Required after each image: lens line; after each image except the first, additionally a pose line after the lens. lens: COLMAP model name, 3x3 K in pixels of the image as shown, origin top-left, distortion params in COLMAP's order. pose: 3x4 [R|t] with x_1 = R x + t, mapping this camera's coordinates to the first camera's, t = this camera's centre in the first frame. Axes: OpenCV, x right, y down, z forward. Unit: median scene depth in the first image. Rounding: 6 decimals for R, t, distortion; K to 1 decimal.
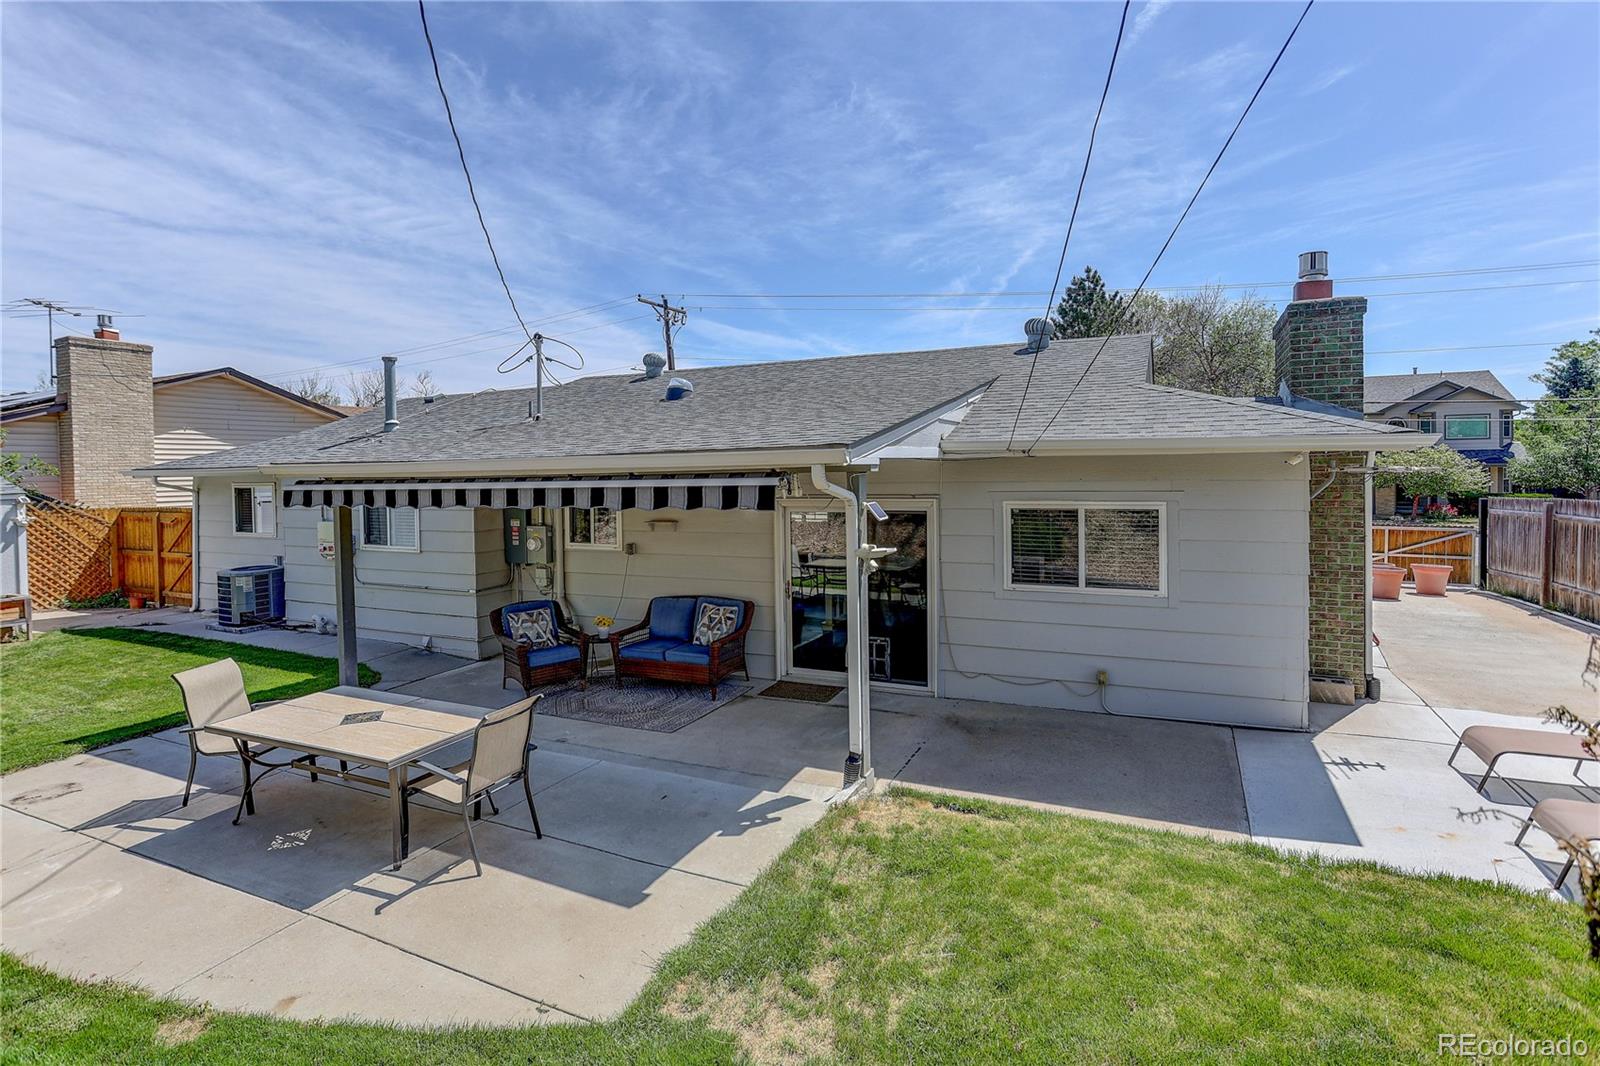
lens RADIAL K [[815.4, 0, 798.1], [0, 815.4, 484.6], [0, 0, 1]] dist [-0.000258, 0.001044]
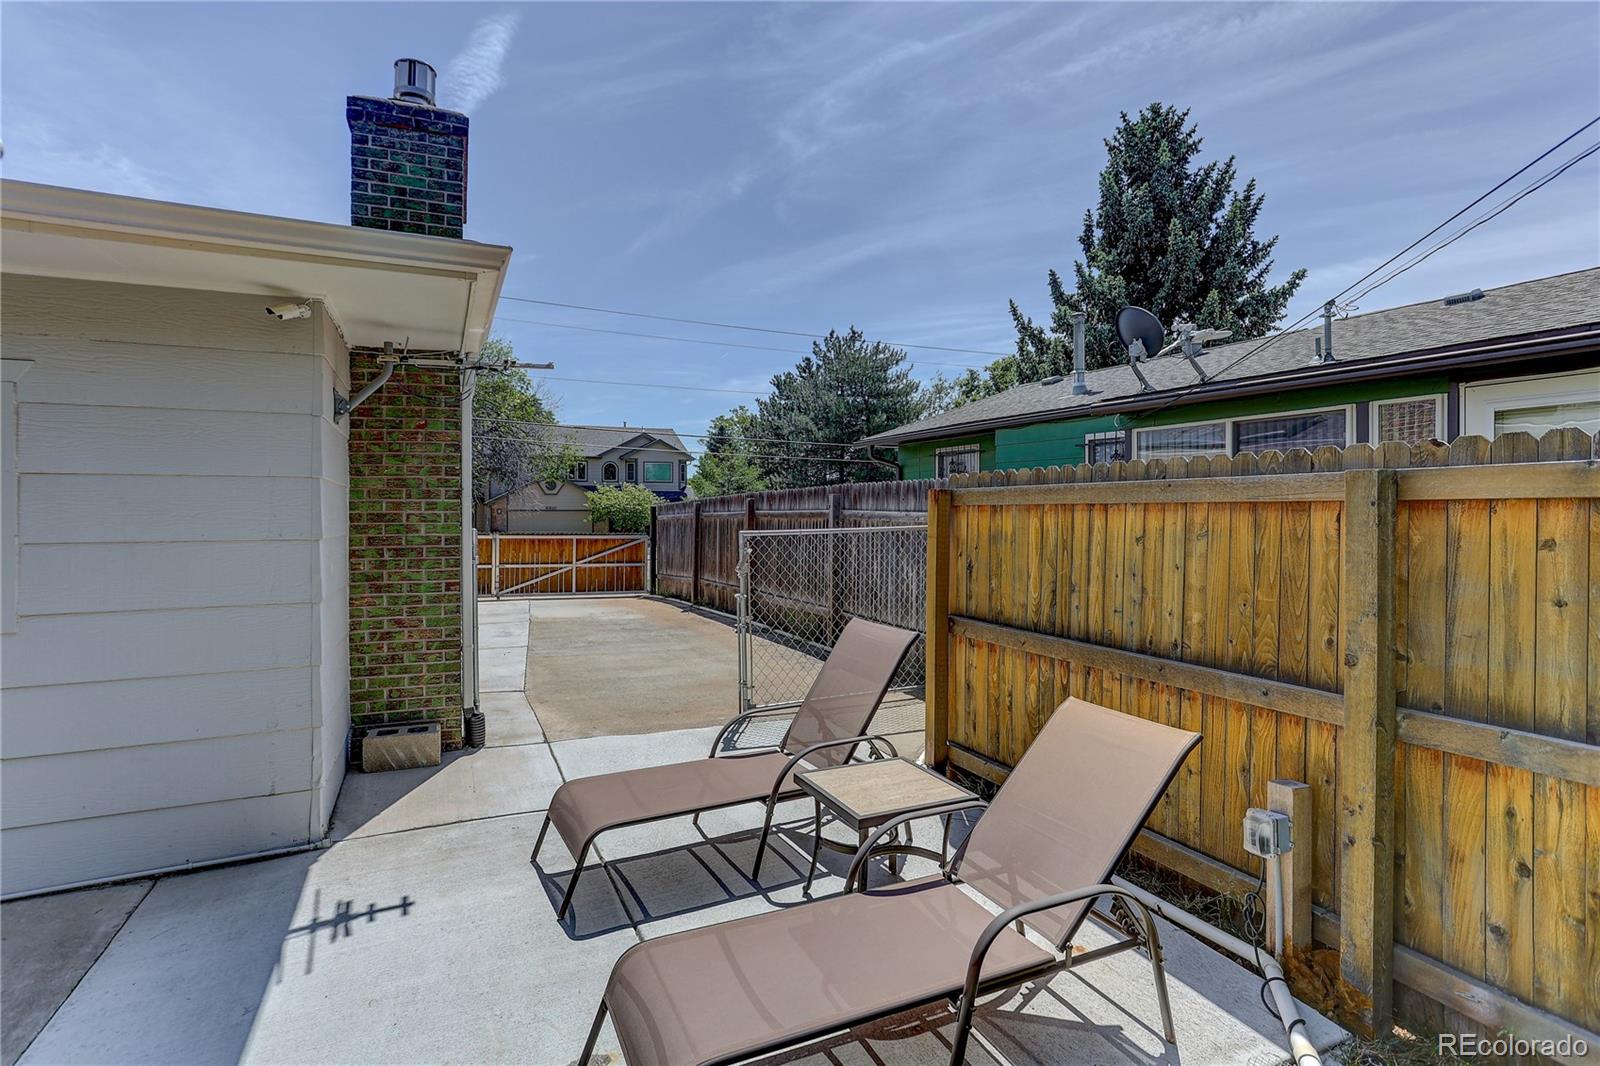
lens RADIAL K [[782.8, 0, 798.9], [0, 782.8, 496.4], [0, 0, 1]] dist [-0.001530, 0.000658]
pose [[0.655072, 0.032804, 0.754854, 0.372849], [0.000569, 0.999035, -0.043909, 0.086997], [-0.755566, 0.029193, 0.654422, 0.369964]]
